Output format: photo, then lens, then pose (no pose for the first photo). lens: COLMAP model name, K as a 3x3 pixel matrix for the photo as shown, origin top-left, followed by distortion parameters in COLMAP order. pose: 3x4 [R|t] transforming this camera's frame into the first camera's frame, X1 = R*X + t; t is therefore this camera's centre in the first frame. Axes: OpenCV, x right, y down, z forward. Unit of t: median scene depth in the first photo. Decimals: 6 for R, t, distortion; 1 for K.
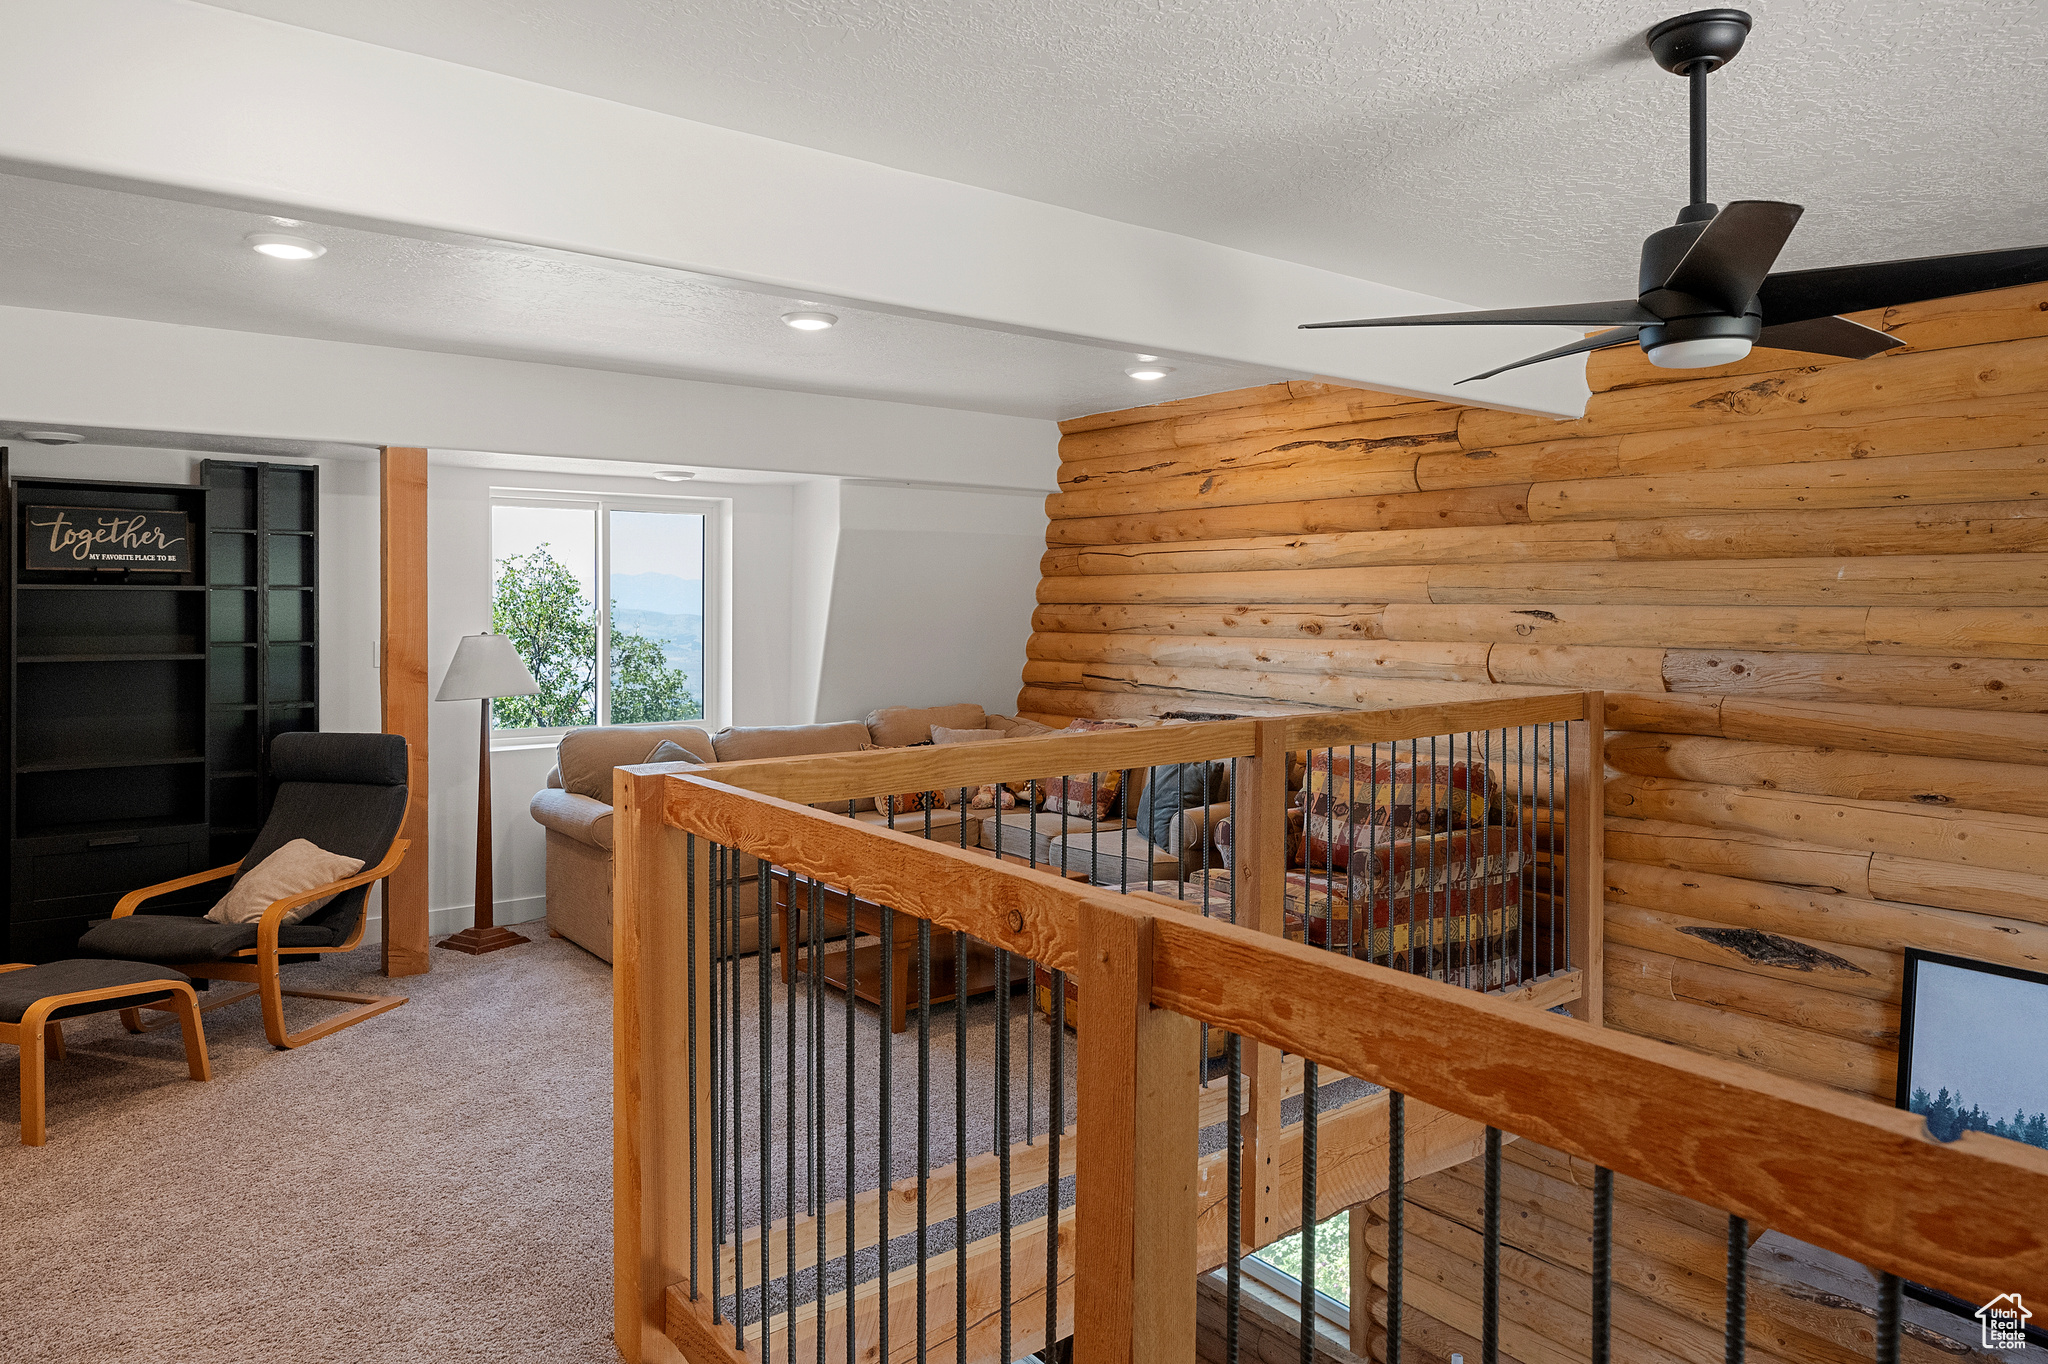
lens RADIAL K [[1332.9, 0, 1045.5], [0, 1332.9, 617.6], [0, 0, 1]] dist [-0.008754, -0.001981]
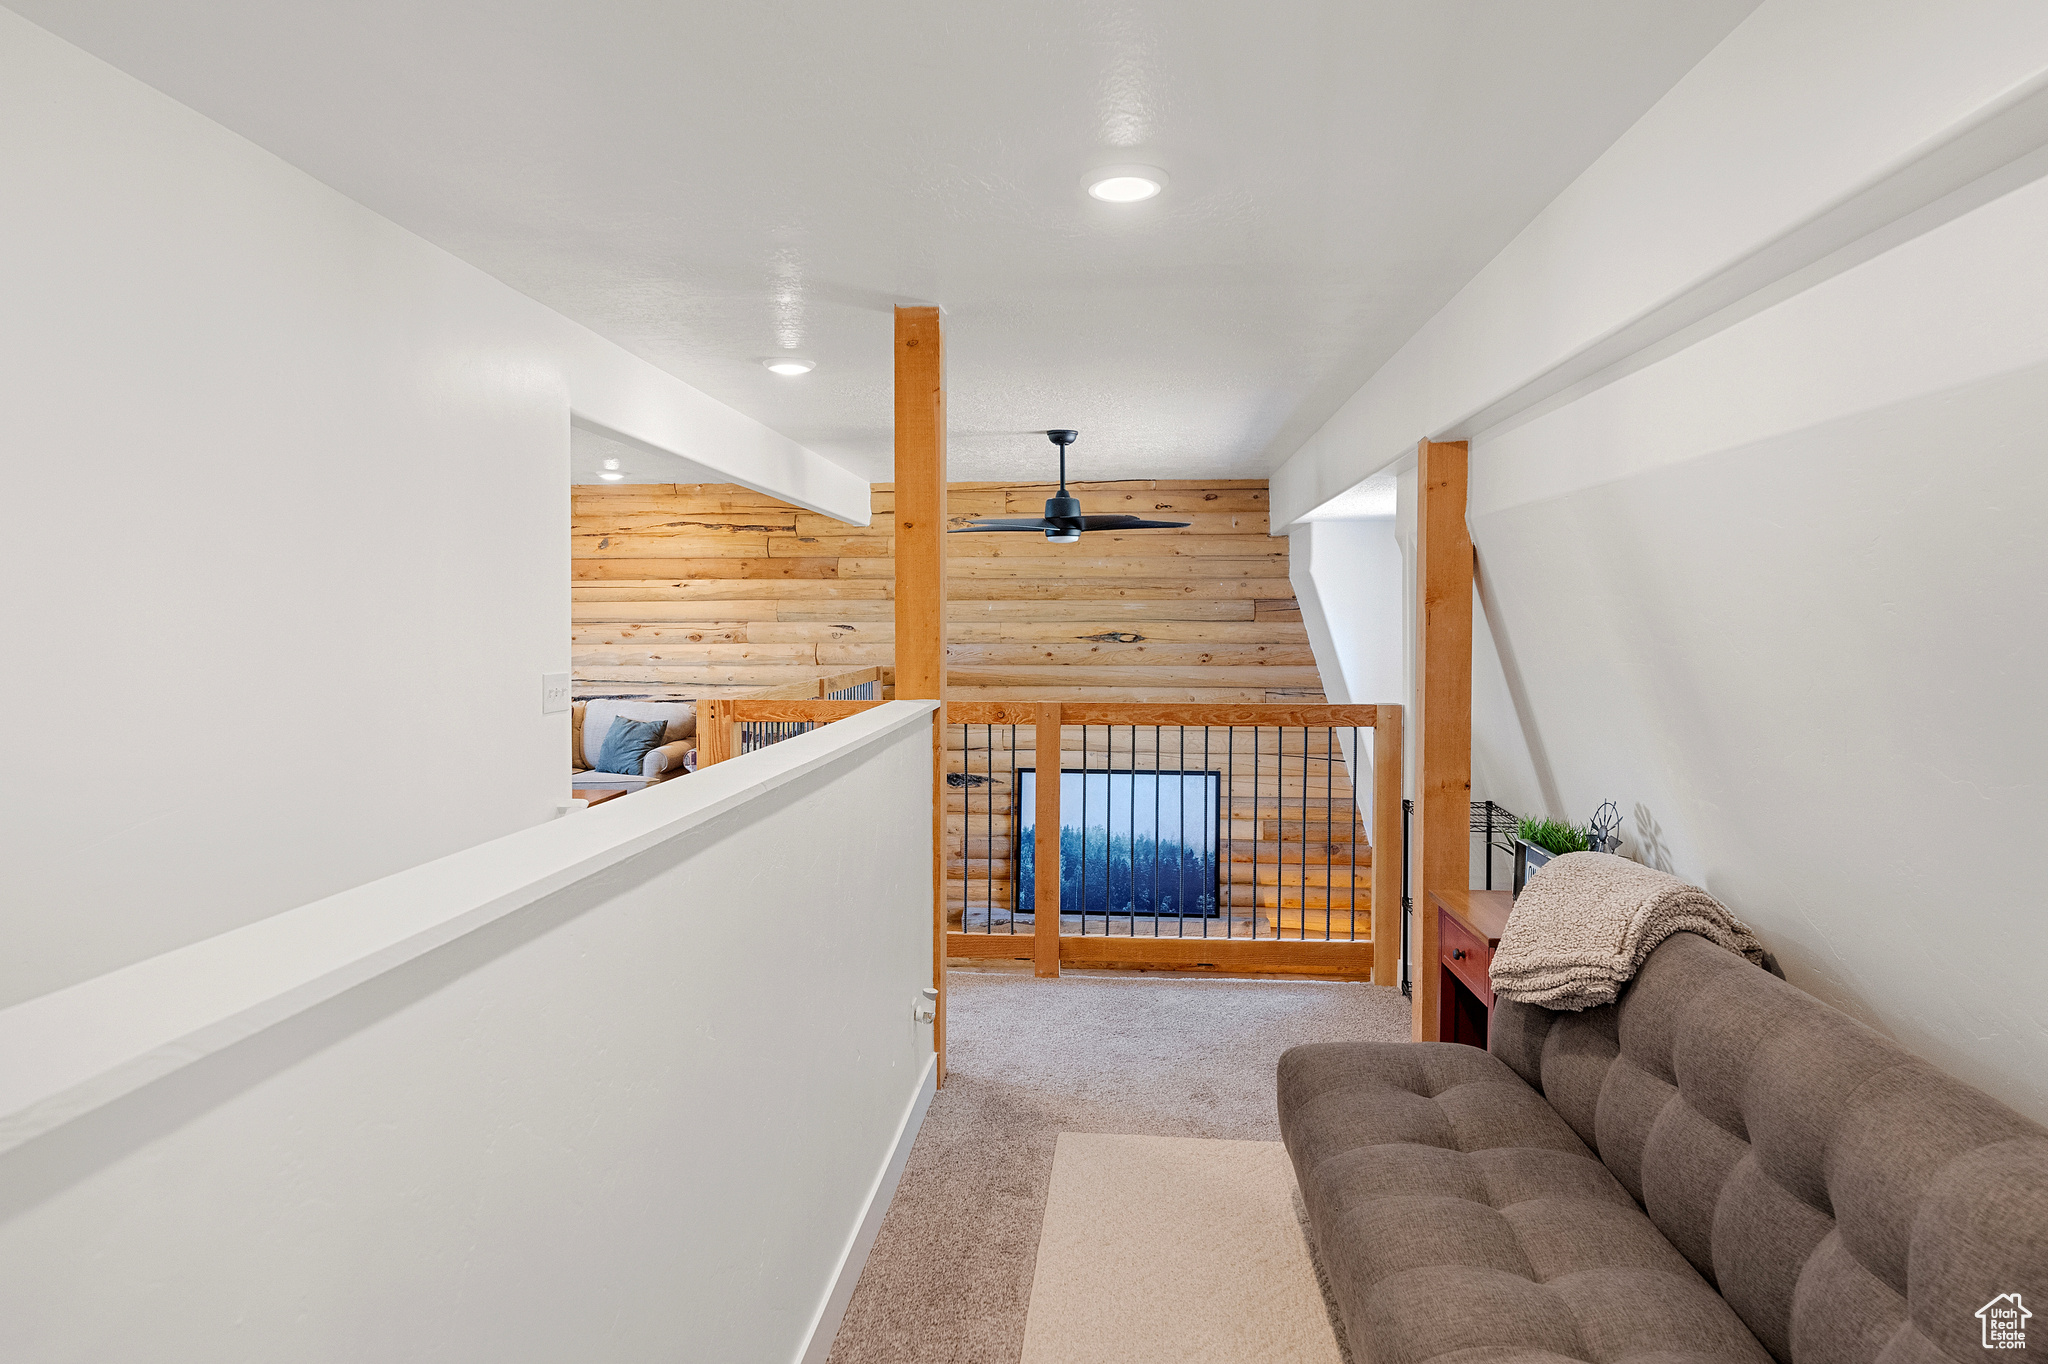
lens RADIAL K [[1332.9, 0, 1022.0], [0, 1332.9, 680.1], [0, 0, 1]] dist [-0.008754, -0.001981]
pose [[0.665850, -0.039660, 0.745031, -0.837379], [0.011415, 0.999011, 0.042979, -0.005384], [-0.745999, -0.020113, 0.665644, -0.434046]]
